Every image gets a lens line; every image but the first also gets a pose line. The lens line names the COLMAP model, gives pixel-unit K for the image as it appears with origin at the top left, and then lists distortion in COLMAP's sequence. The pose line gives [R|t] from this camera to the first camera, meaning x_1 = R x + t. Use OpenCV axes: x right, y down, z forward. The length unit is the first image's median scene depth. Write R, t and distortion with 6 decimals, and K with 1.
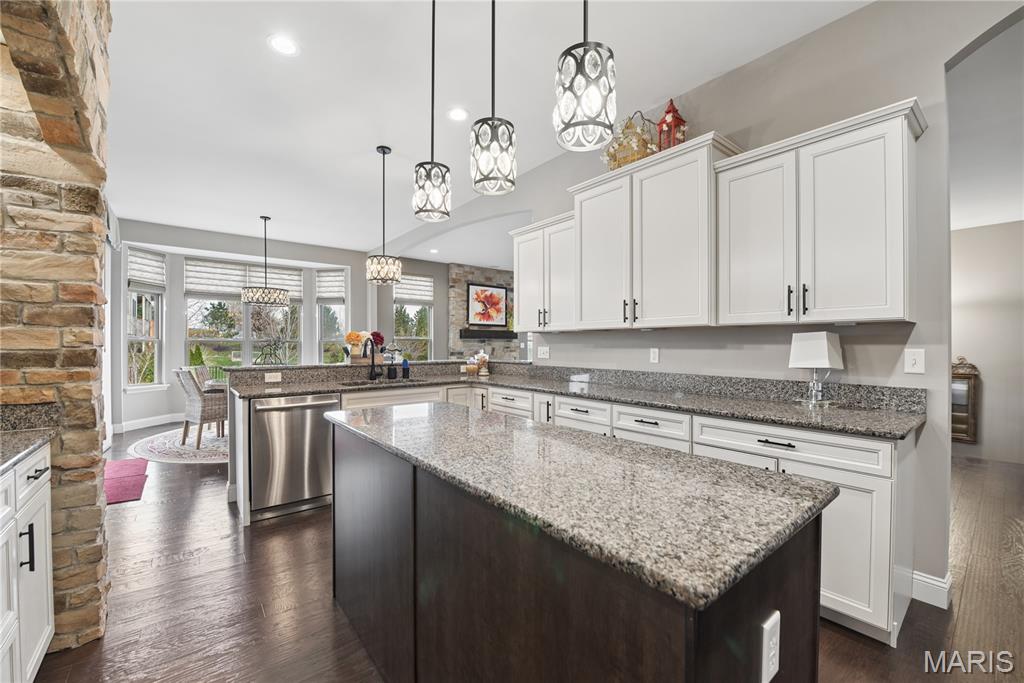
lens RADIAL K [[412.3, 0, 520.9], [0, 412.3, 348.0], [0, 0, 1]] dist [-0.019683, -0.000835]
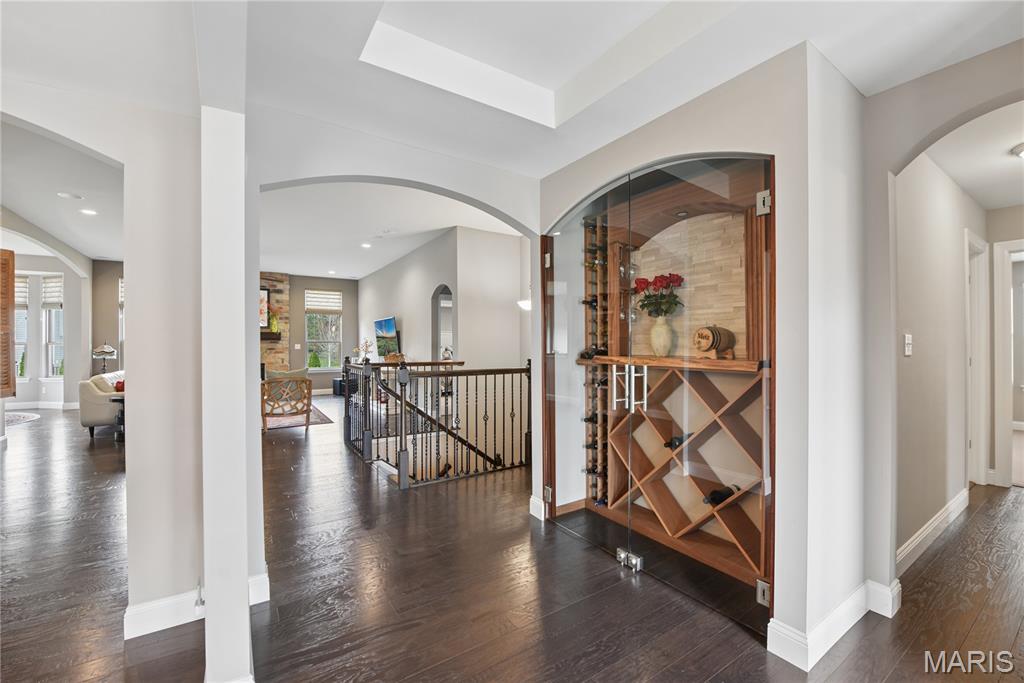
lens RADIAL K [[412.3, 0, 507.9], [0, 412.3, 343.4], [0, 0, 1]] dist [-0.019683, -0.000835]
pose [[0.993177, 0.004569, -0.116525, 0.745776], [-0.004868, 0.999986, -0.002278, -0.017370], [0.116513, 0.002830, 0.993185, 0.089389]]
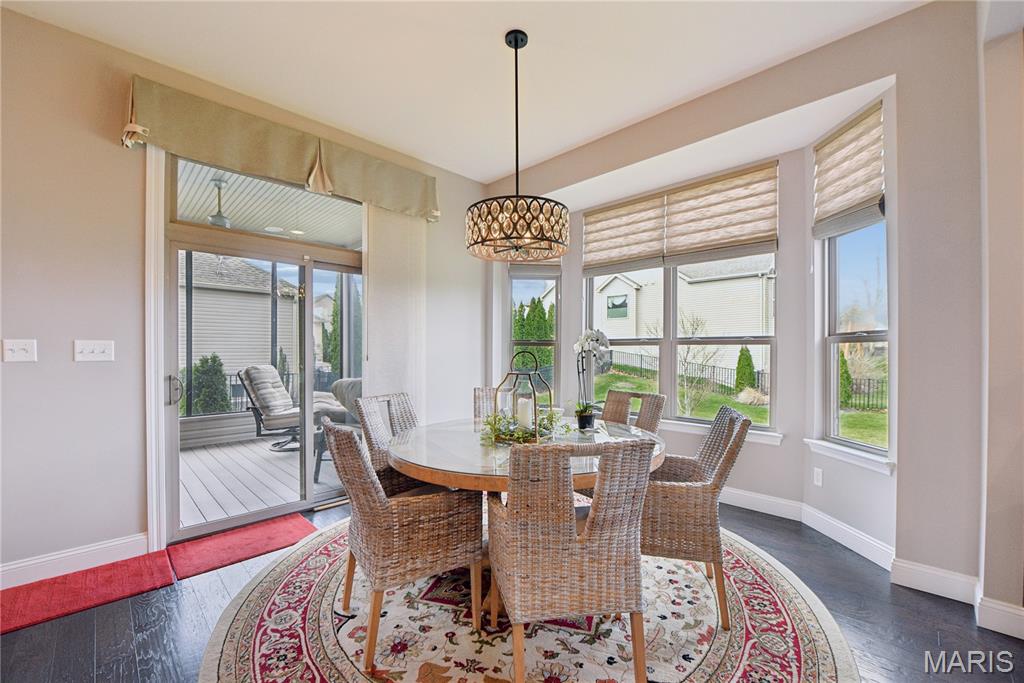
lens RADIAL K [[412.3, 0, 511.0], [0, 412.3, 354.3], [0, 0, 1]] dist [-0.019683, -0.000835]
pose [[0.081711, 0.011622, -0.996588, -0.140757], [-0.007224, 0.999913, 0.011068, -0.005261], [0.996630, 0.006295, 0.081788, 0.627102]]
